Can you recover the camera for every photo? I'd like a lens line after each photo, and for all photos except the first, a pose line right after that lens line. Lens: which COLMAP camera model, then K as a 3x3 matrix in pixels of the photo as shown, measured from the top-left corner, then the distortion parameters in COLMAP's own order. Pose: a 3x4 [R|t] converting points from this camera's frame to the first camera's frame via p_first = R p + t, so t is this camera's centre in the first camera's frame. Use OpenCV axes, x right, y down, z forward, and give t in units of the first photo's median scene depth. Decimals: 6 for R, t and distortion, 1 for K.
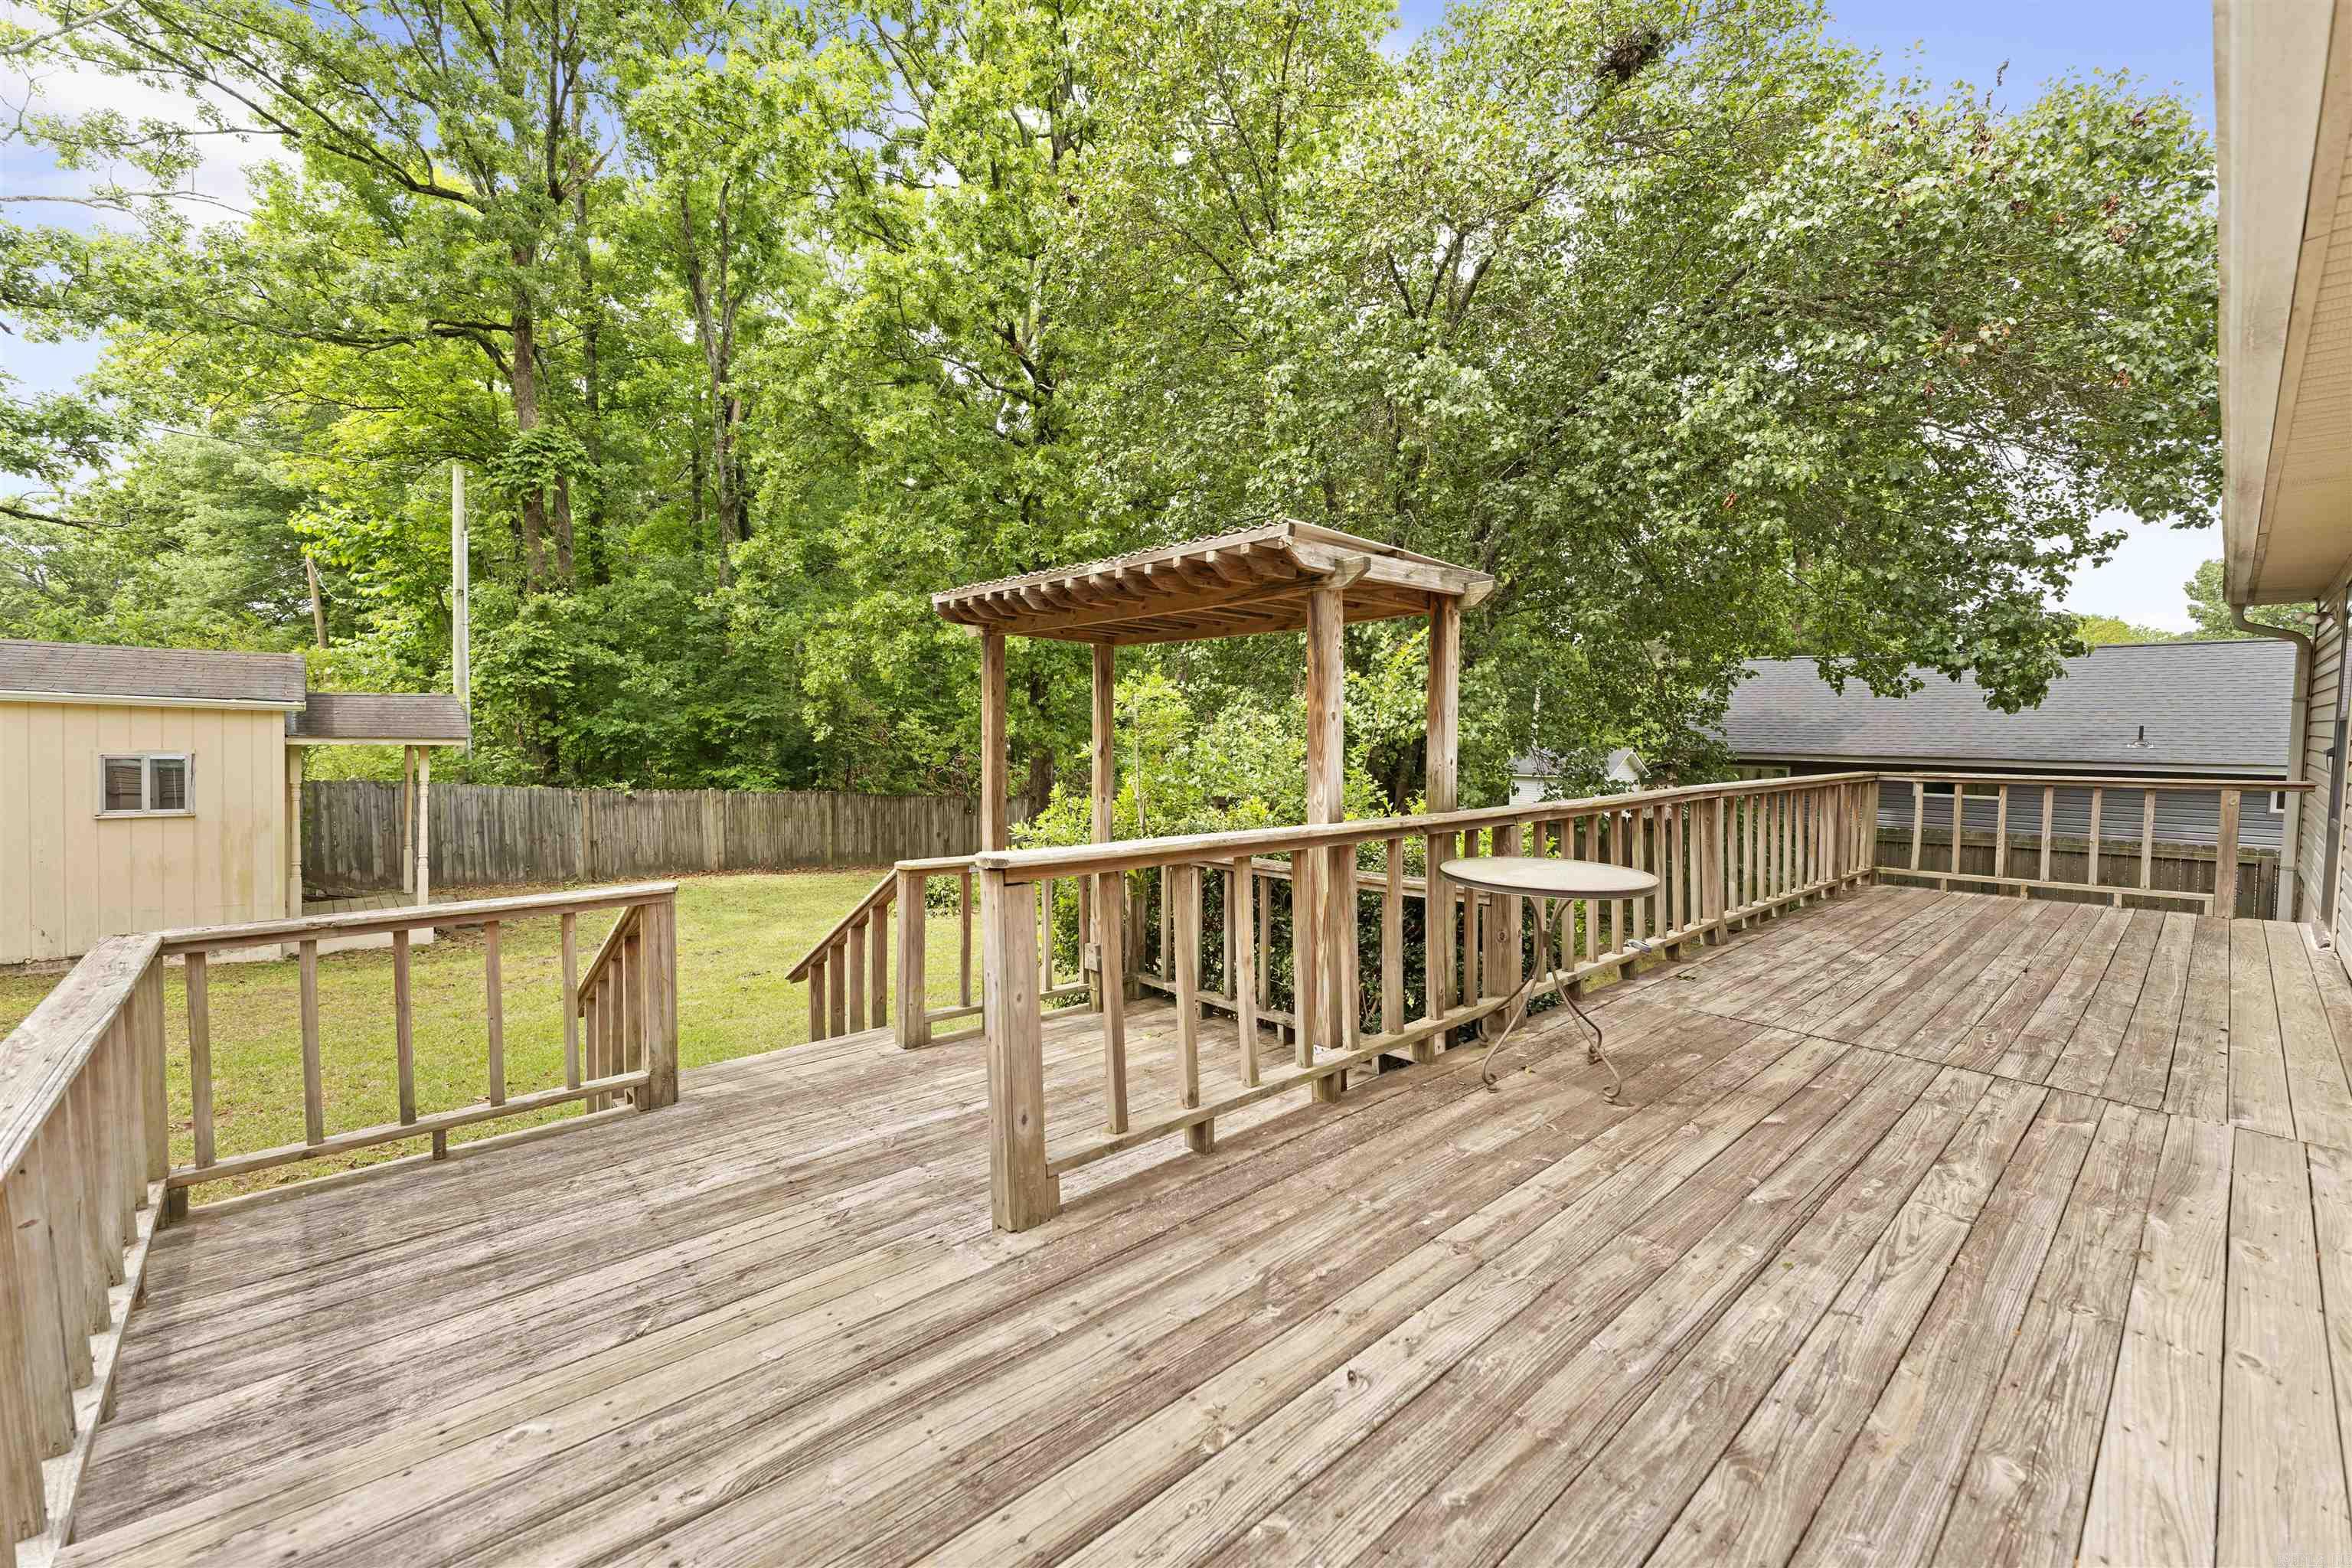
lens RADIAL K [[958.9, 0, 1174.8], [0, 958.9, 739.7], [0, 0, 1]] dist [0.000097, 0.000031]
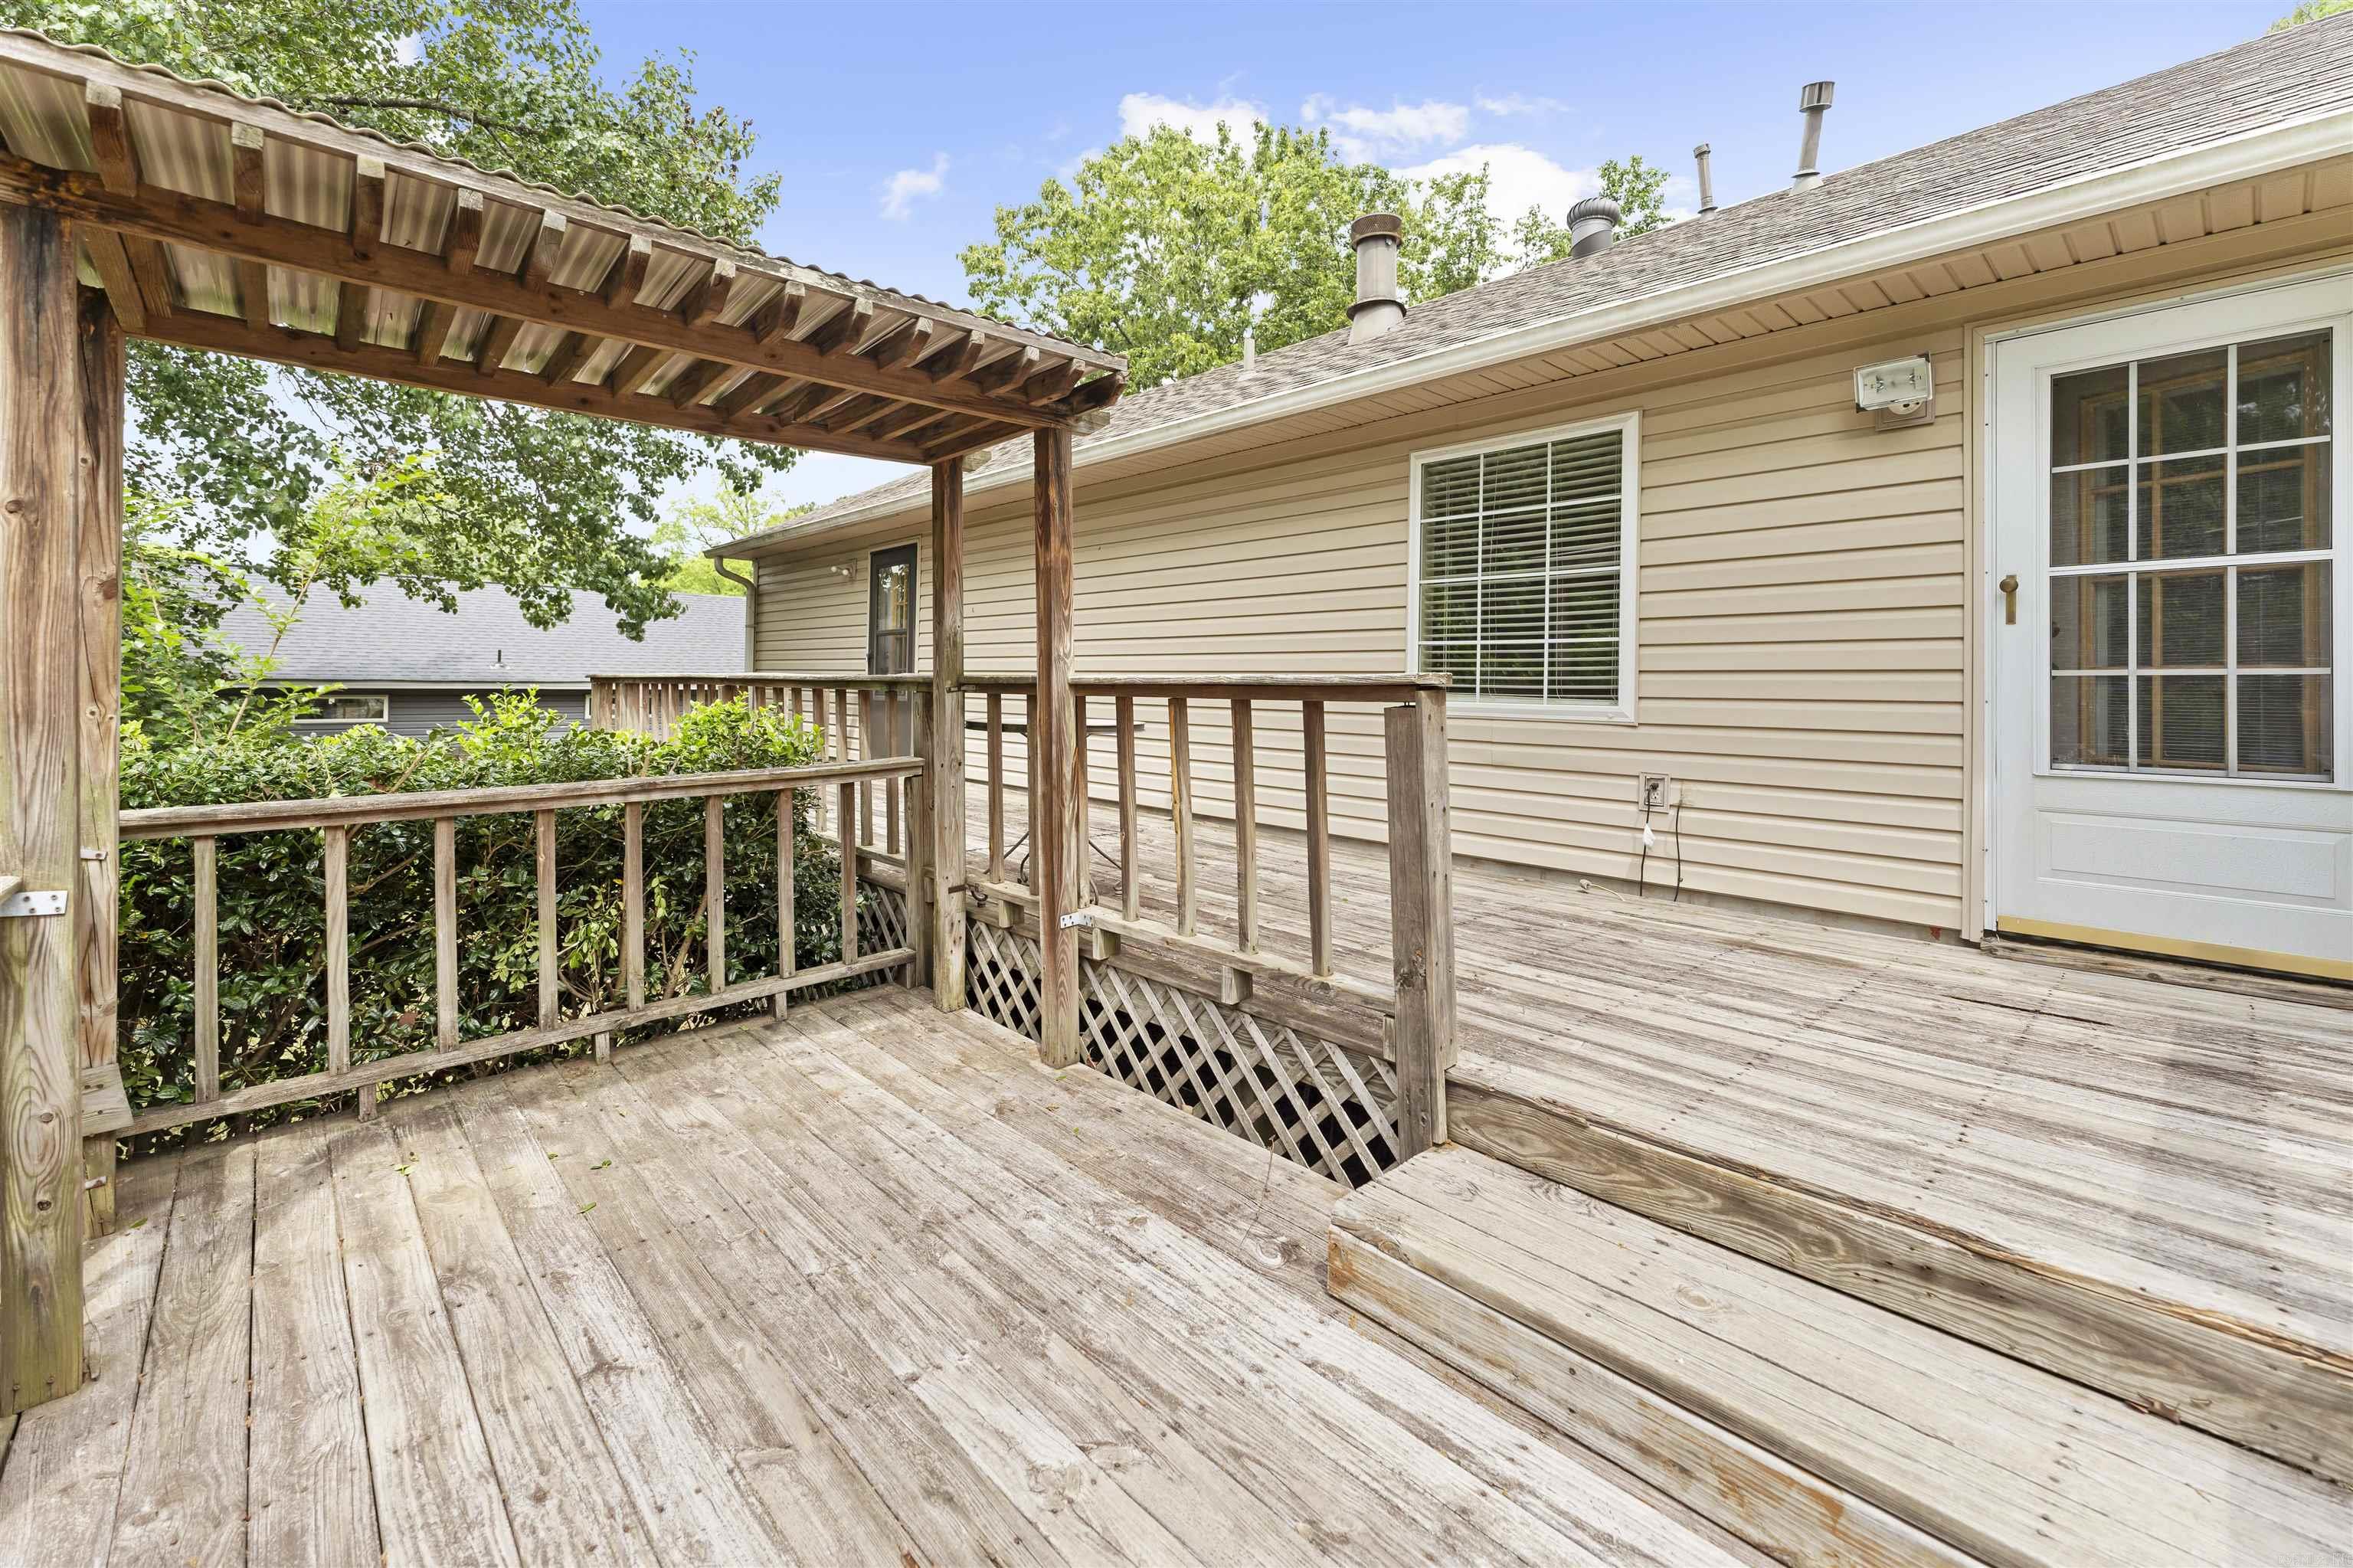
lens RADIAL K [[959.3, 0, 1175.3], [0, 959.3, 739.7], [0, 0, 1]] dist [0.000097, 0.000031]
pose [[-0.021391, -0.069625, 0.997344, -0.559695], [0.017698, 0.997389, 0.070008, 0.070992], [-0.999615, 0.019149, -0.020103, 0.669244]]
